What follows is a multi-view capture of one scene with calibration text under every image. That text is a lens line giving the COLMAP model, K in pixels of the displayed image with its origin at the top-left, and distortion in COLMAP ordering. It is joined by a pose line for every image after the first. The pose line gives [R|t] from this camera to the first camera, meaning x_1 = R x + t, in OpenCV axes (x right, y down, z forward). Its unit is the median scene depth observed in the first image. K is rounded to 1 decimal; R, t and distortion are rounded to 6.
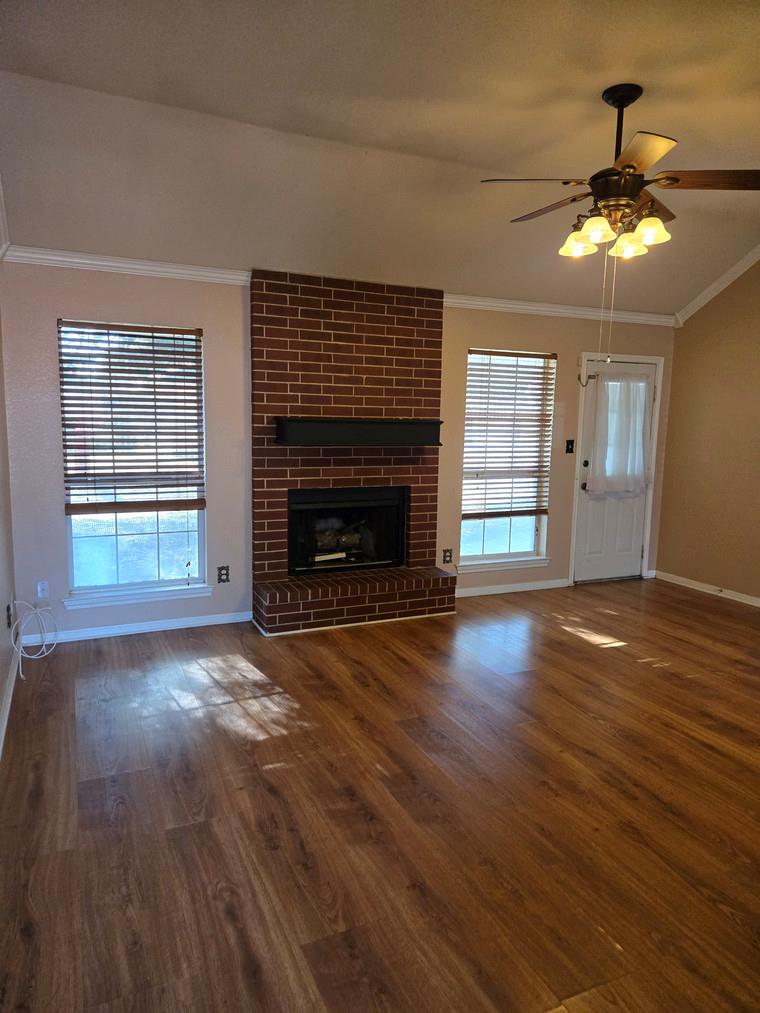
lens RADIAL K [[676.7, 0, 381.1], [0, 676.7, 504.6], [0, 0, 1]] dist [0.018736, -0.013615]
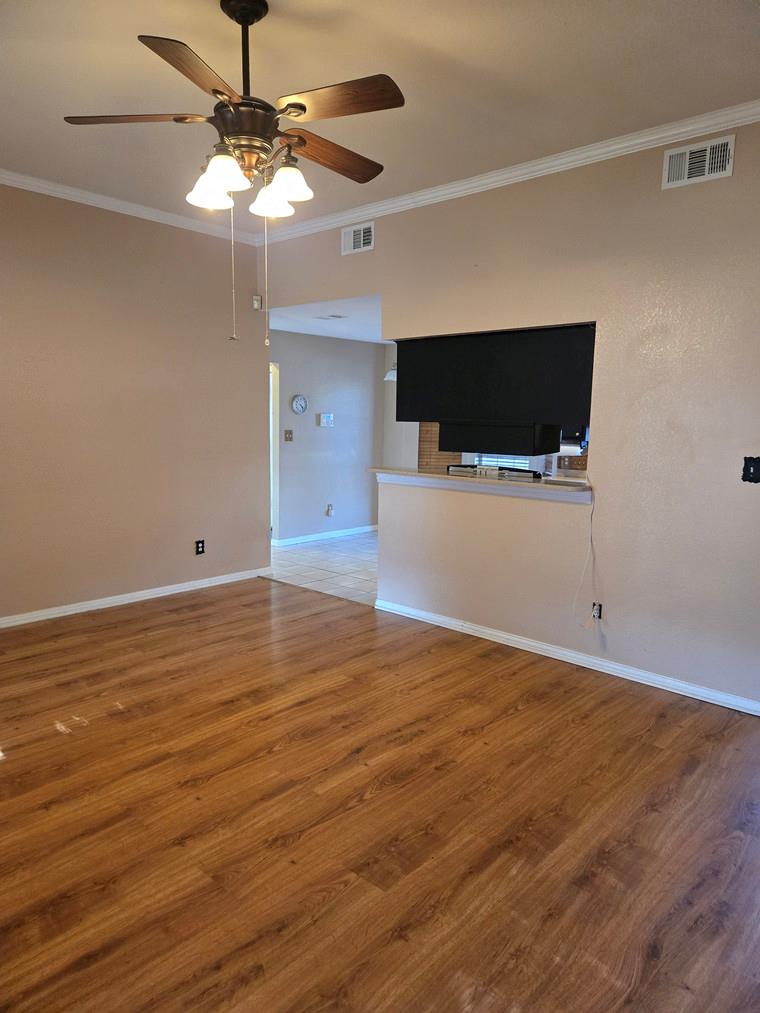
lens RADIAL K [[676.7, 0, 378.4], [0, 676.7, 508.1], [0, 0, 1]] dist [0.018736, -0.013615]
pose [[-0.383295, -0.156564, 0.910260, -0.567570], [0.105783, 0.971602, 0.211658, -0.190701], [-0.917548, 0.177417, -0.355848, 1.304590]]
